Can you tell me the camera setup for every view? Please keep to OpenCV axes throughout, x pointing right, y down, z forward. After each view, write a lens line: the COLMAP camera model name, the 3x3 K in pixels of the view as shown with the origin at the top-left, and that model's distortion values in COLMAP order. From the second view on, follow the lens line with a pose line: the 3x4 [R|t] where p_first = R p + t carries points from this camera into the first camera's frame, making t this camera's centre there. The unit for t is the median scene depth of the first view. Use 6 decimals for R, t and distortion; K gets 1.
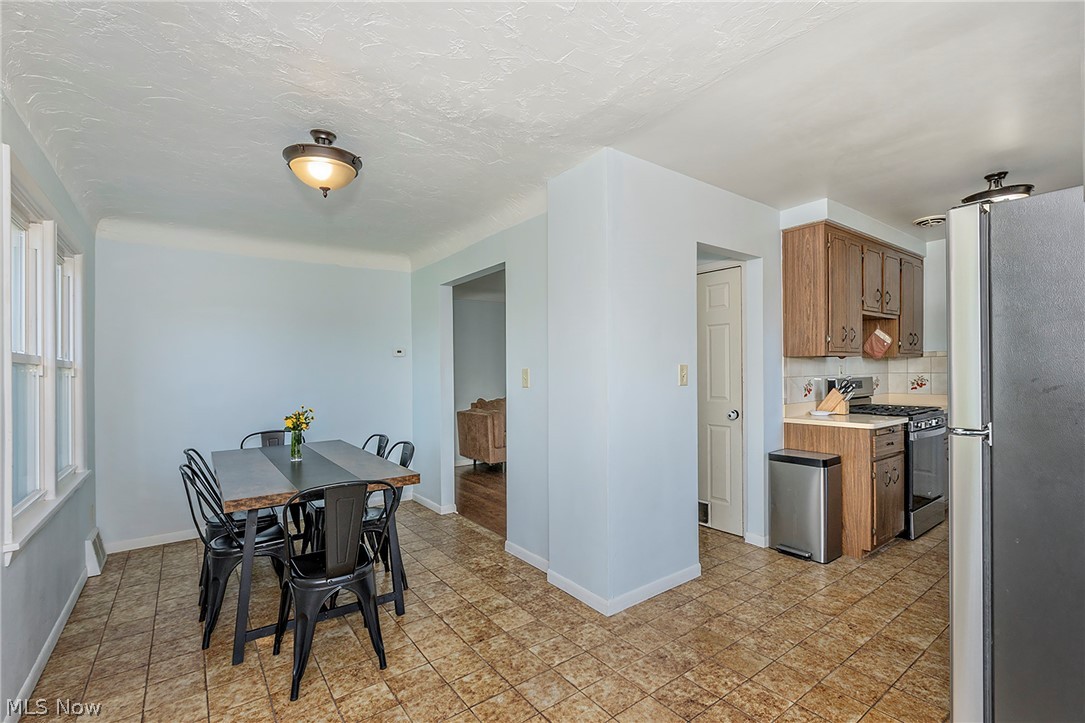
lens RADIAL K [[516.0, 0, 600.5], [0, 516.0, 377.5], [0, 0, 1]] dist [0.000069, 0.000198]
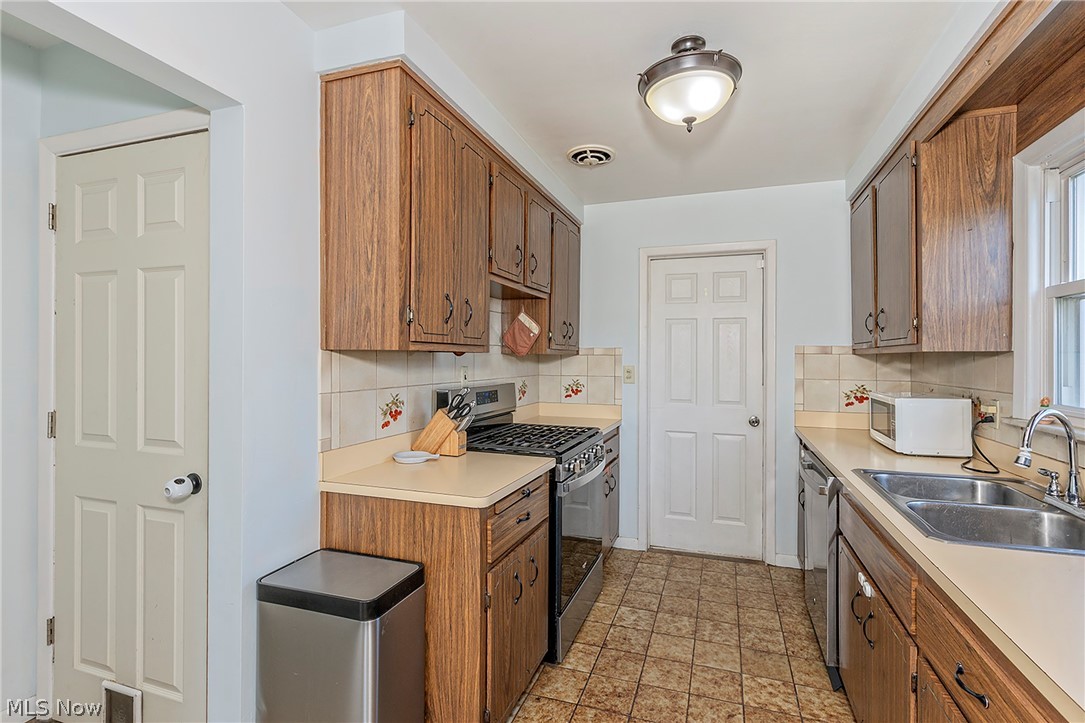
lens RADIAL K [[477.7, 0, 572.2], [0, 477.7, 355.0], [0, 0, 1]] dist [-0.001924, -0.000074]
pose [[0.856817, 0.023099, 0.515102, 0.327990], [-0.010173, 0.999559, -0.027901, -0.025573], [-0.515520, 0.018666, 0.856674, 0.518819]]
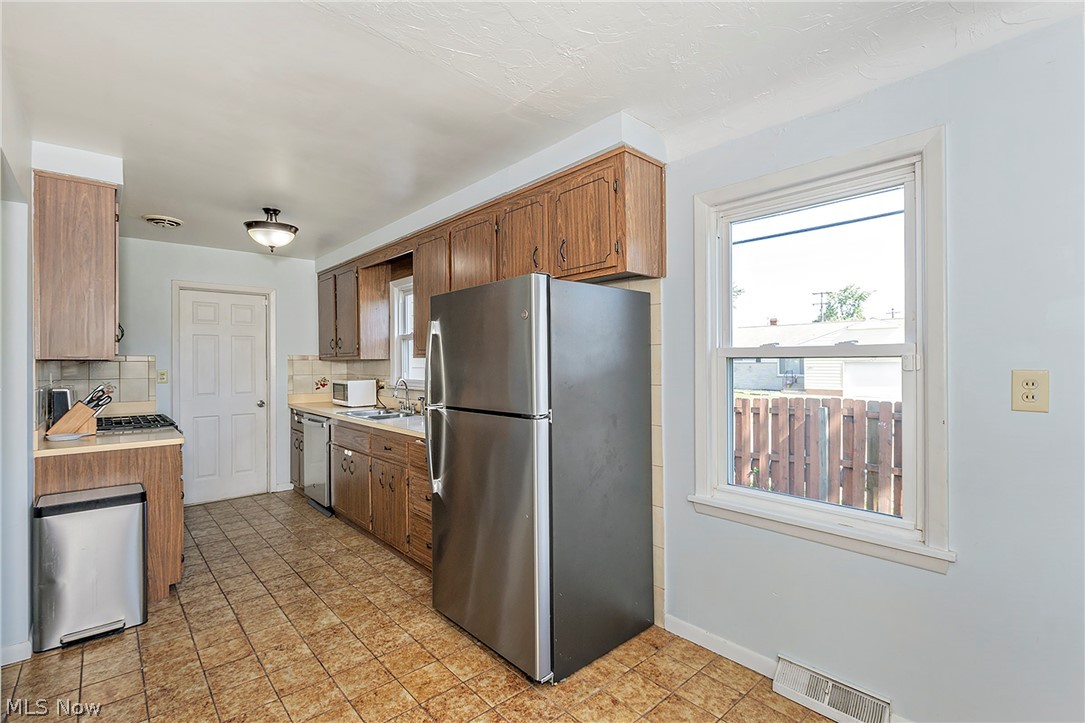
lens RADIAL K [[468.4, 0, 518.8], [0, 468.4, 369.8], [0, 0, 1]] dist [-0.000521, -0.000118]
pose [[-0.007111, -0.000801, 0.999974, -0.256816], [0.019856, 0.999802, 0.000942, -0.014610], [-0.999778, 0.019862, -0.007094, 0.378751]]
